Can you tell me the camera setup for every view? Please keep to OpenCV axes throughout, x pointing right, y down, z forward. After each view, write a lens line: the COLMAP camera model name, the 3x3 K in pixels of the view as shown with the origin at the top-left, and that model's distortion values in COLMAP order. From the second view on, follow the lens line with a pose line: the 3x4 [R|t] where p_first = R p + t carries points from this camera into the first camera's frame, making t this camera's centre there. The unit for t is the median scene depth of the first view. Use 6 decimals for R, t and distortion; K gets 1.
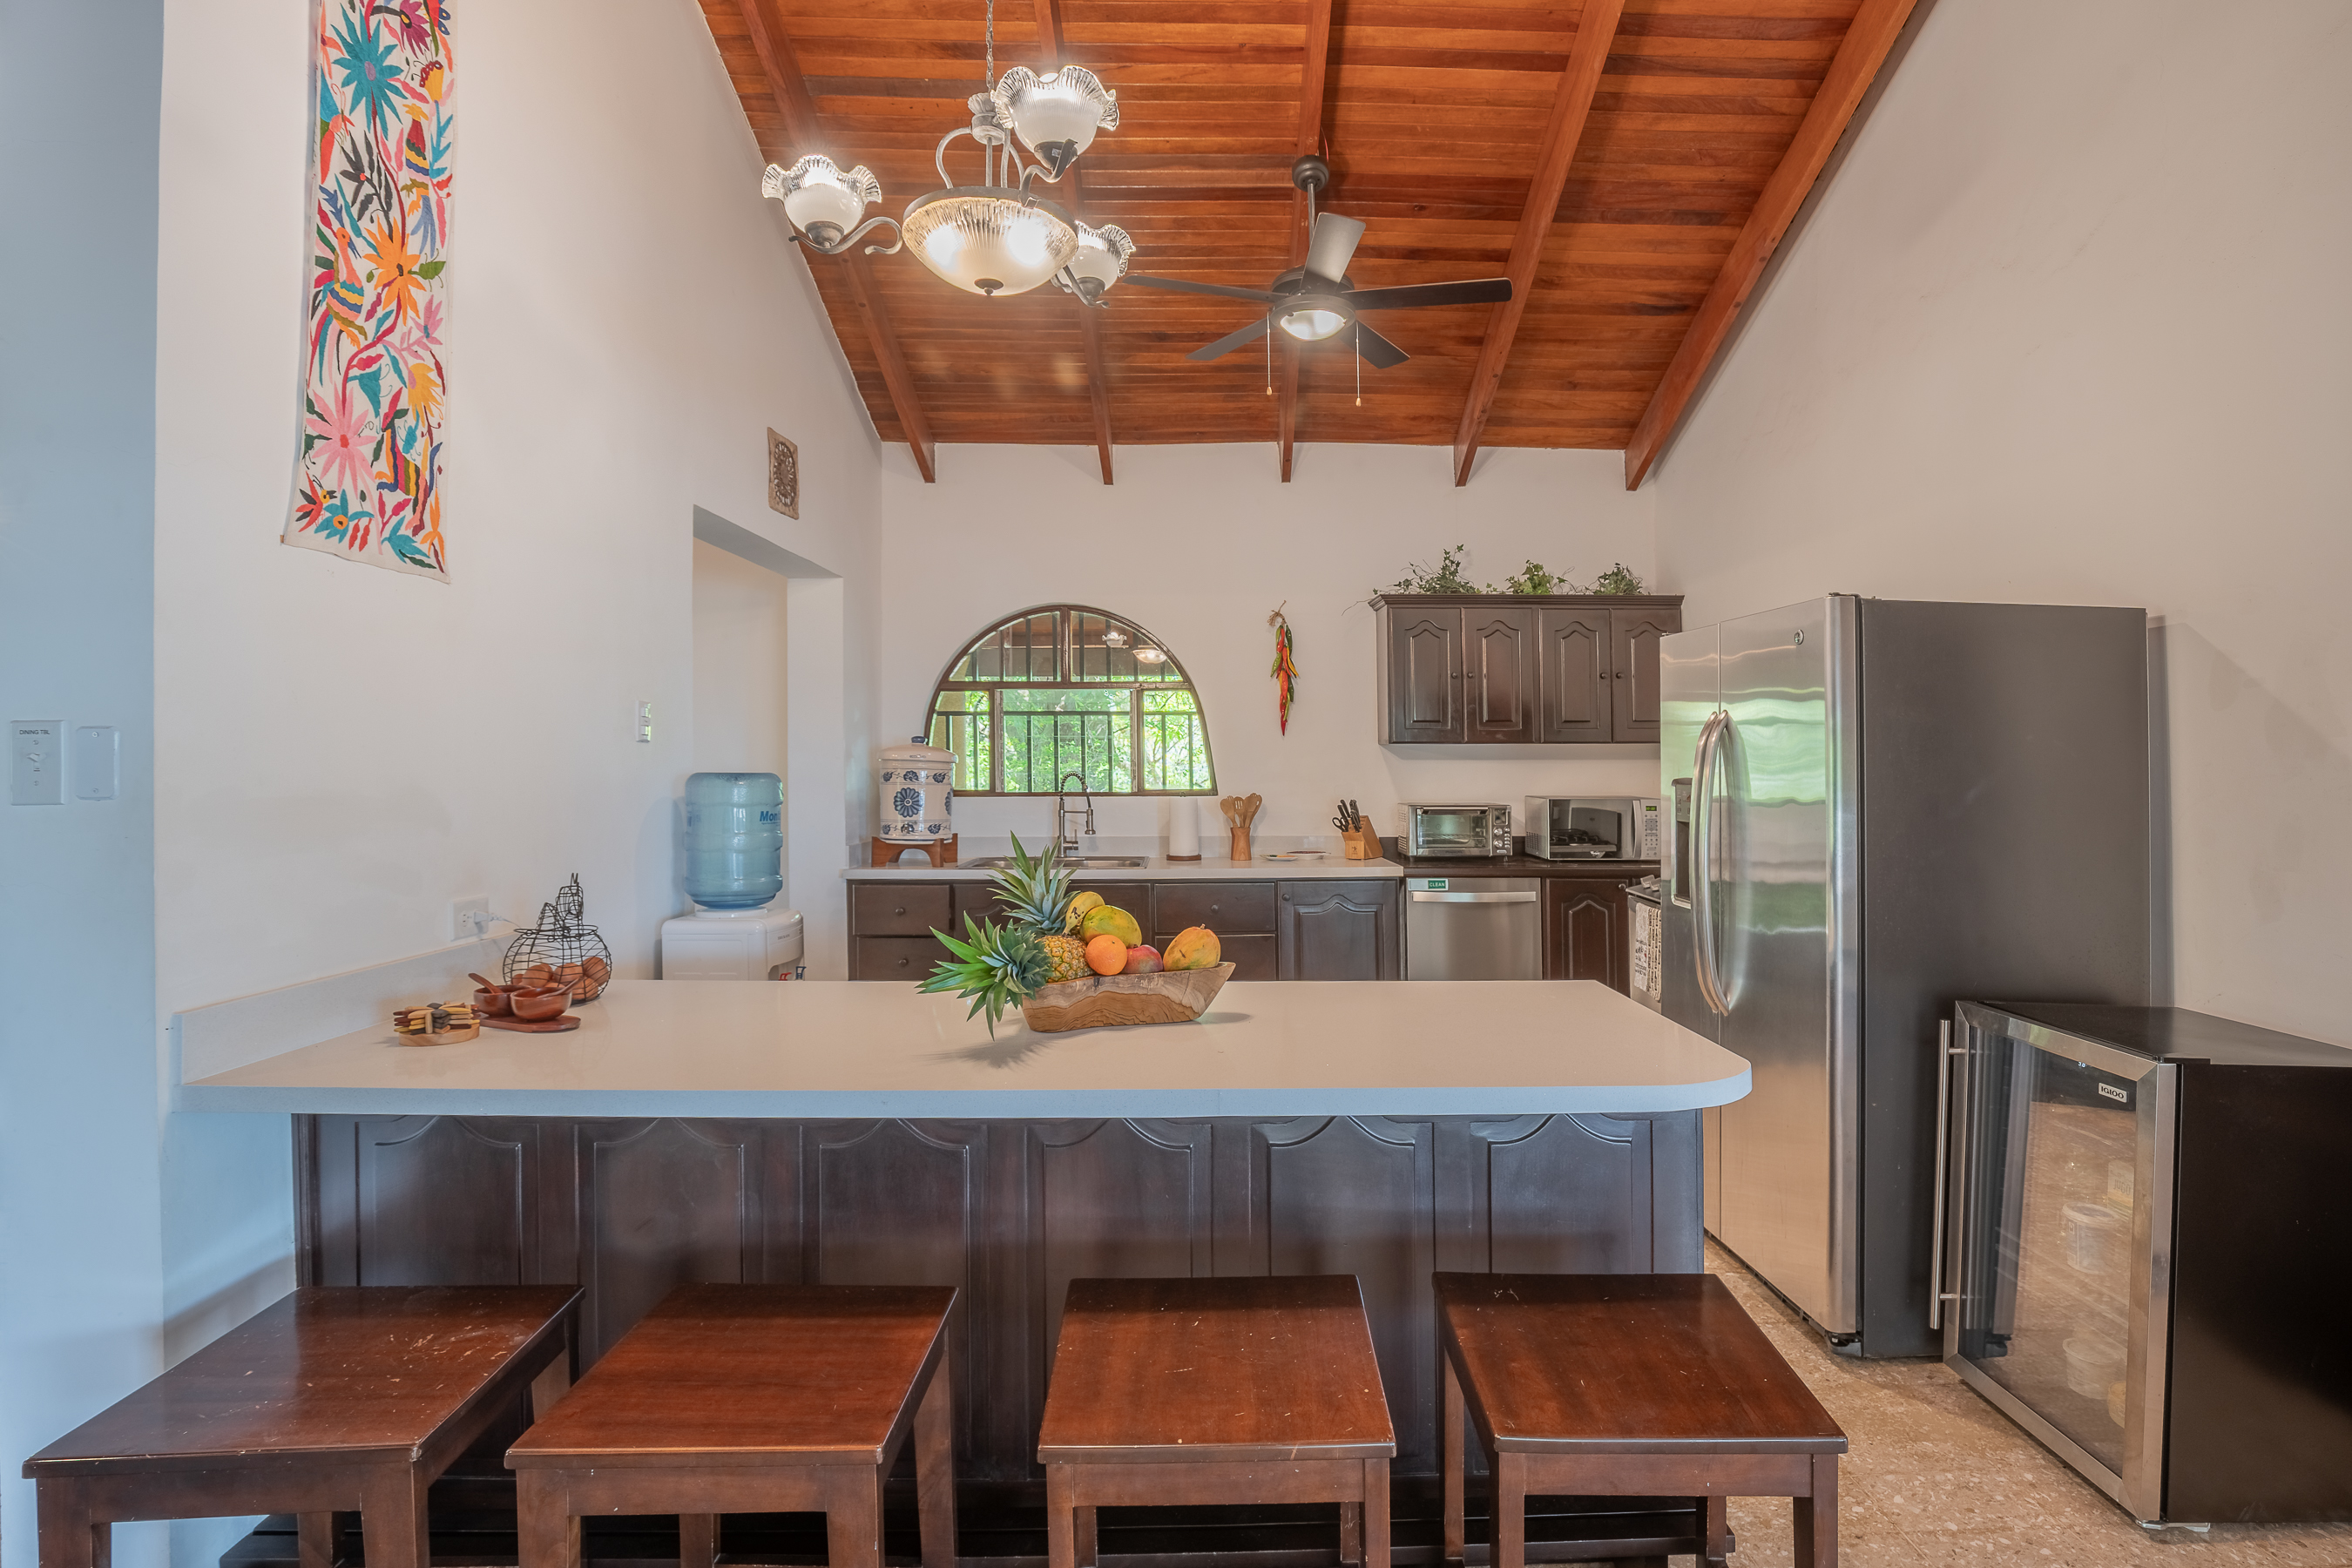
lens RADIAL K [[1149.2, 0, 1243.2], [0, 1149.2, 711.9], [0, 0, 1]] dist [-0.029120, 0.000478]
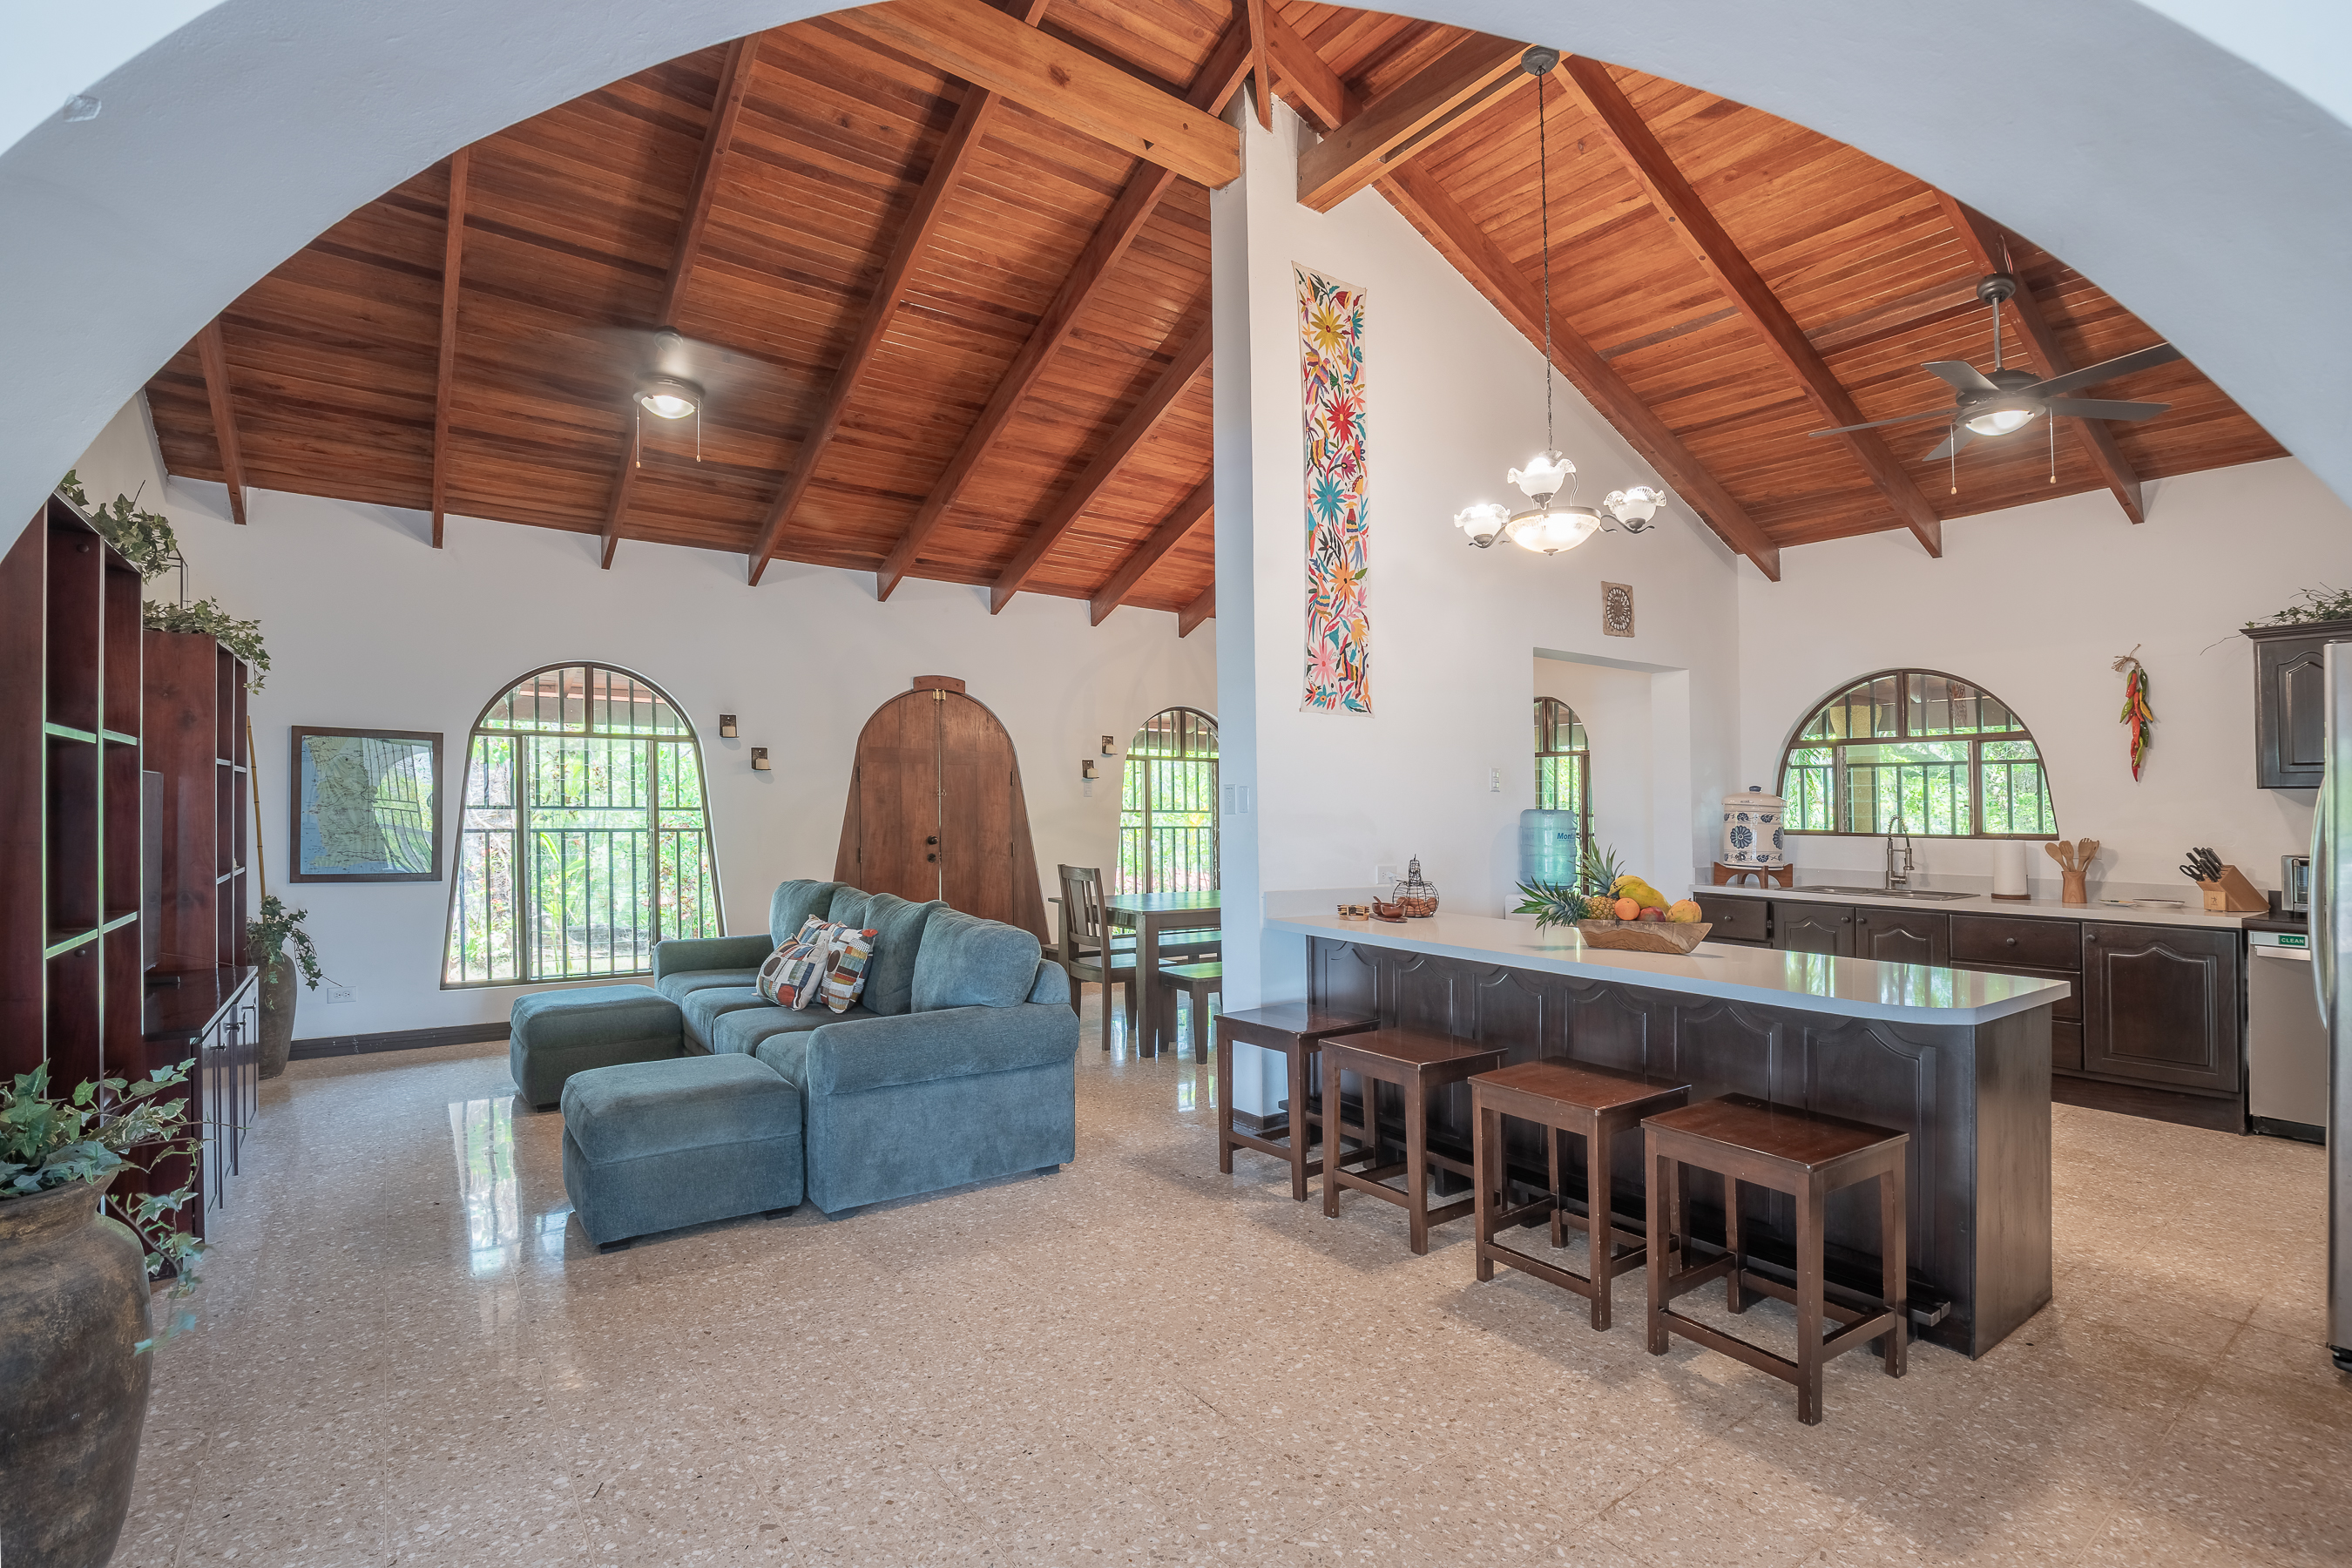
lens RADIAL K [[1112.4, 0, 1182.4], [0, 1112.4, 747.4], [0, 0, 1]] dist [-0.025820, 0.001396]
pose [[0.557079, -0.038410, -0.829571, 0.398902], [0.025272, 0.999251, -0.029296, -0.002080], [0.830075, -0.004645, 0.557633, -0.225757]]
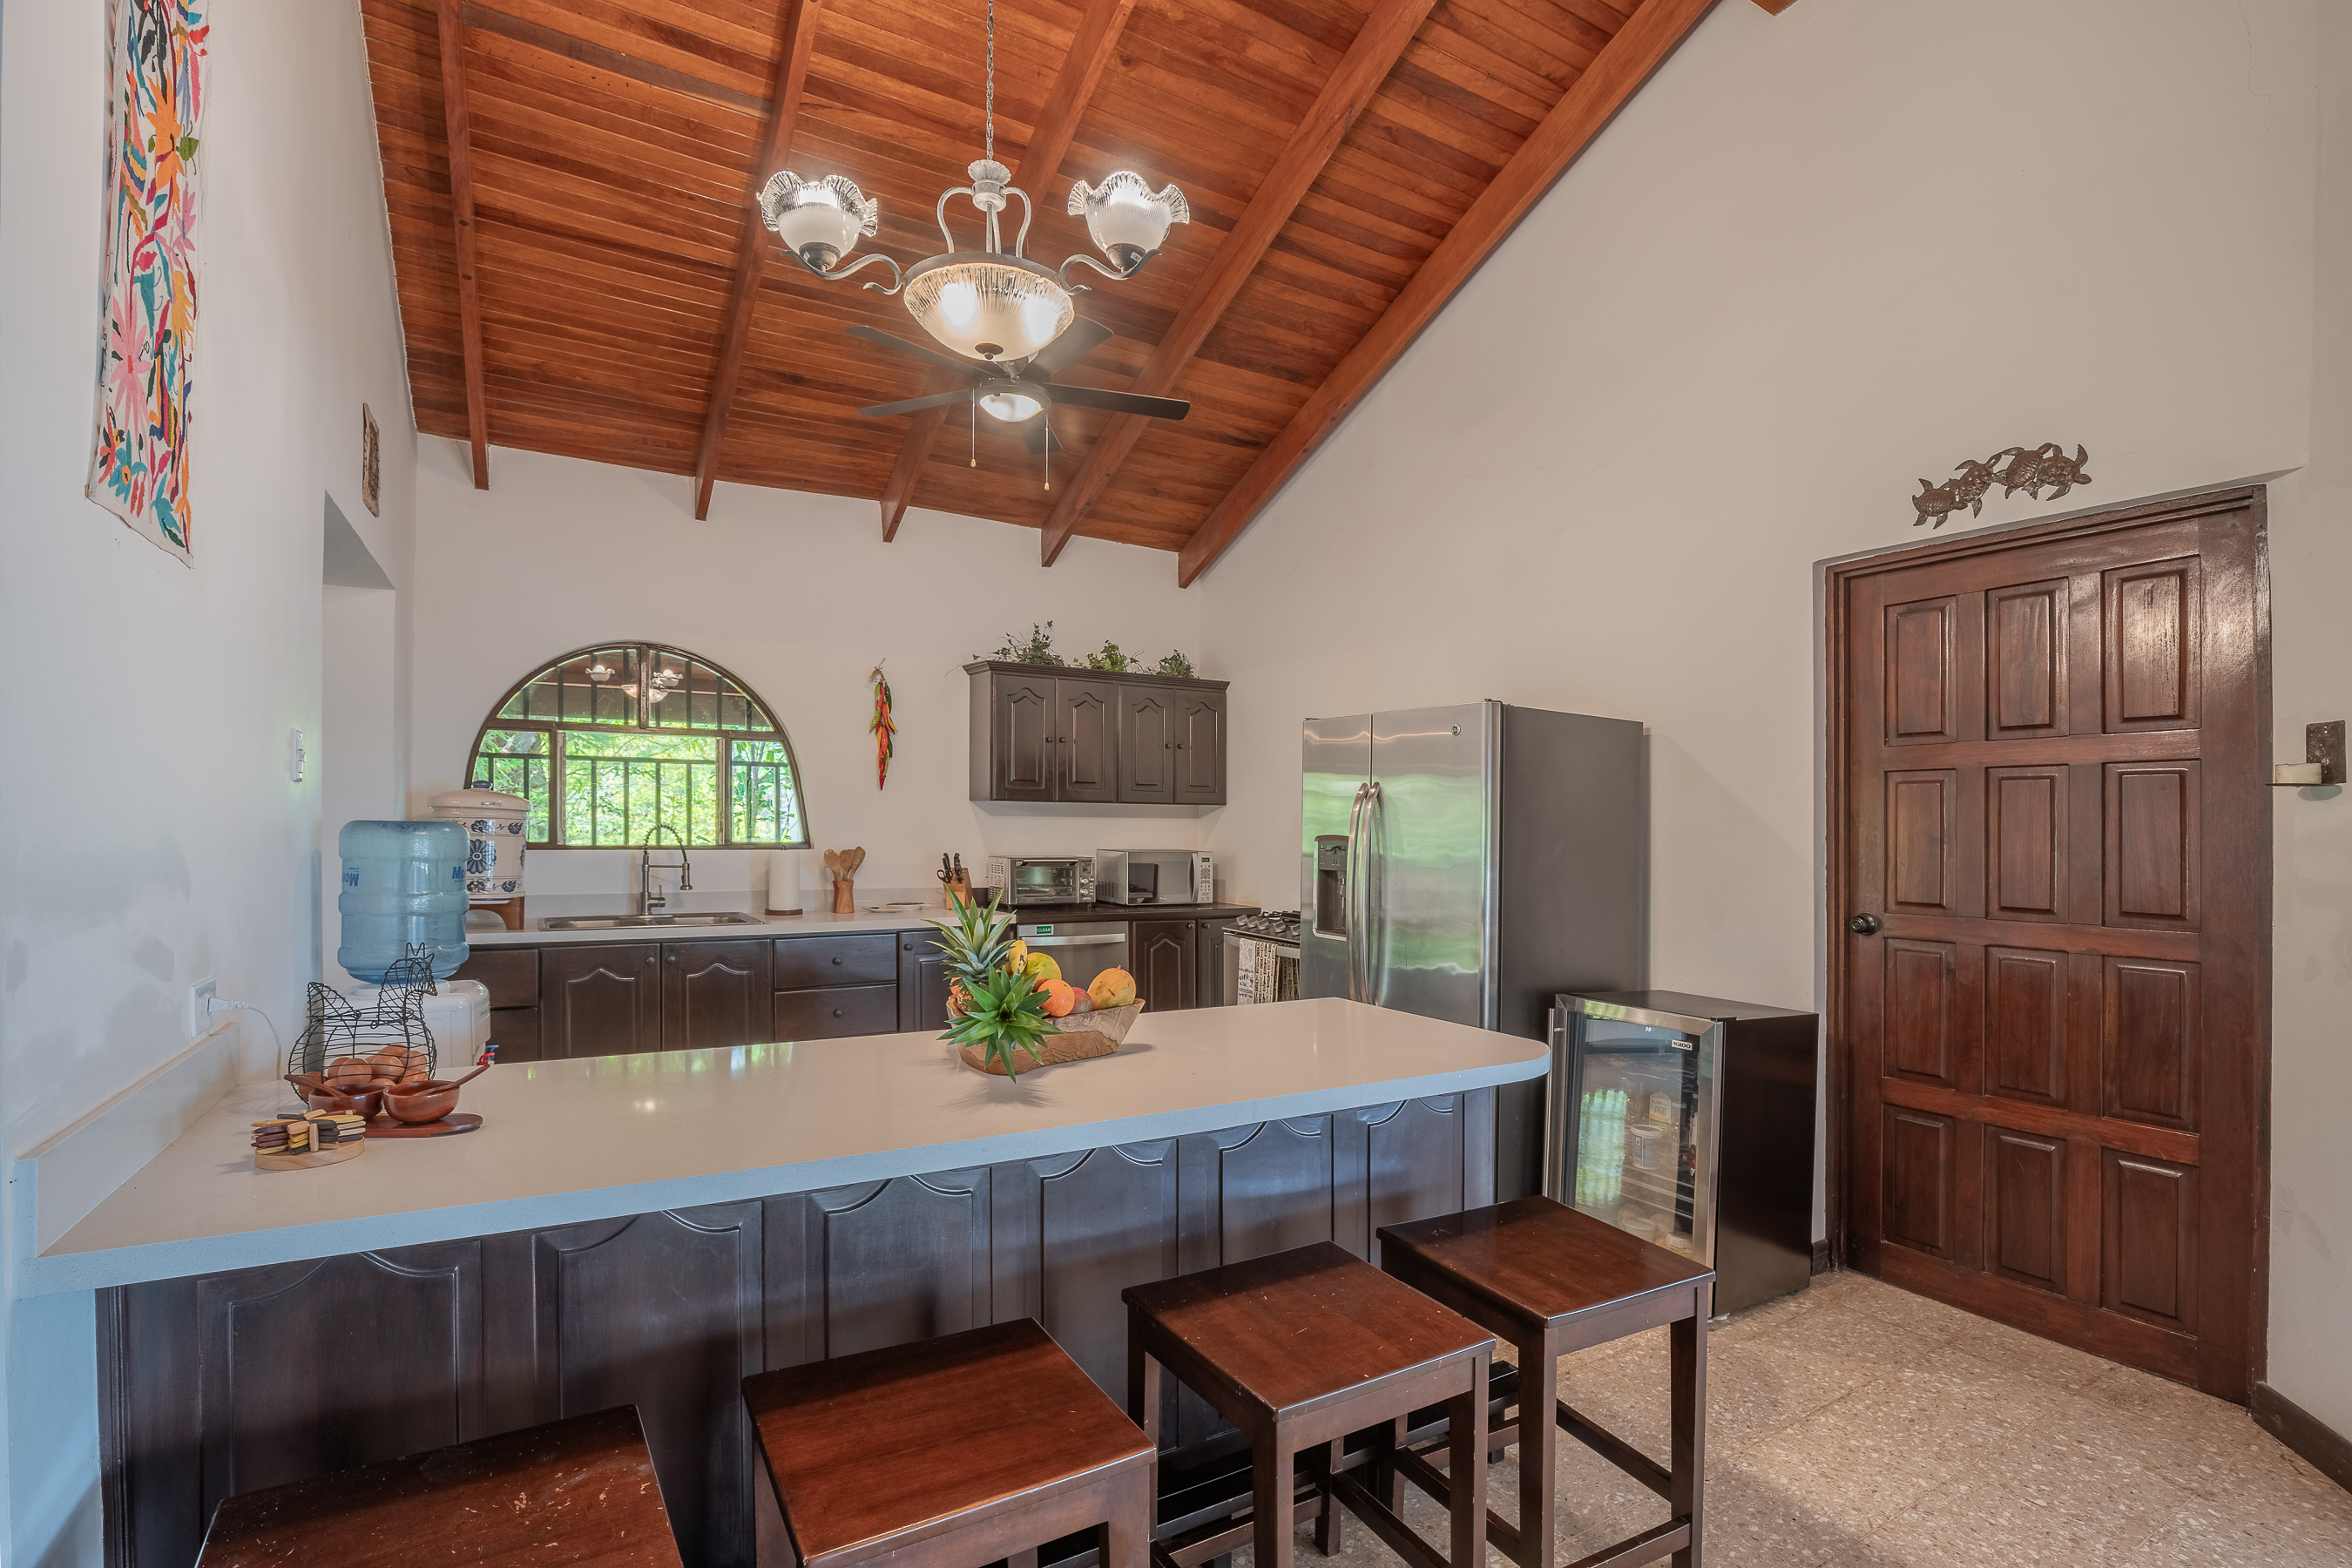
lens RADIAL K [[1091.4, 0, 1187.1], [0, 1091.4, 780.2], [0, 0, 1]] dist [-0.021269, 0.001009]
pose [[0.875708, 0.030089, 0.481903, -0.217232], [-0.034323, 0.999411, -0.000031, 0.002635], [-0.481620, -0.016514, 0.876224, 0.022978]]
